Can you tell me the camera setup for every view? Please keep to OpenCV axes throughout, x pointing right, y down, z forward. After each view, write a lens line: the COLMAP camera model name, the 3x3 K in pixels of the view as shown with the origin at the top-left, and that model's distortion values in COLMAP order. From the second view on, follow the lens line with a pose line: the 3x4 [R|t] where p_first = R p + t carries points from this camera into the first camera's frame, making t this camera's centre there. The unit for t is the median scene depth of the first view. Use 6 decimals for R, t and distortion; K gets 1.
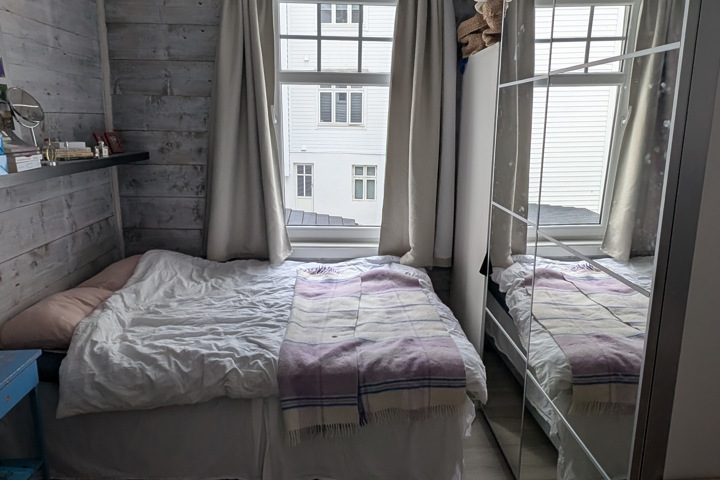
lens RADIAL K [[521.4, 0, 358.5], [0, 521.4, 239.1], [0, 0, 1]] dist [0.001741, 0.000085]
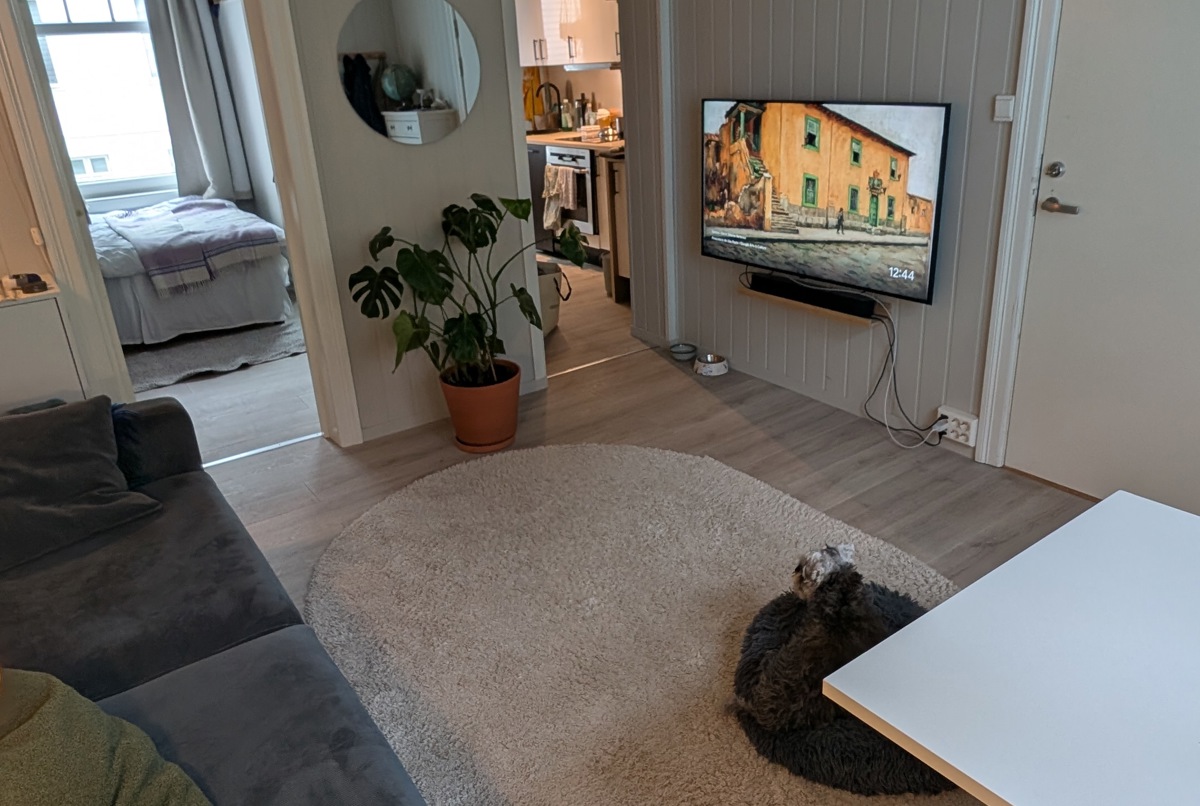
lens RADIAL K [[868.9, 0, 601.2], [0, 868.9, 403.3], [0, 0, 1]] dist [0.001741, 0.000085]
pose [[0.835847, -0.252602, 0.487394, -0.241107], [0.183038, 0.965277, 0.186378, 0.296359], [-0.517550, -0.066572, 0.853060, -1.123127]]
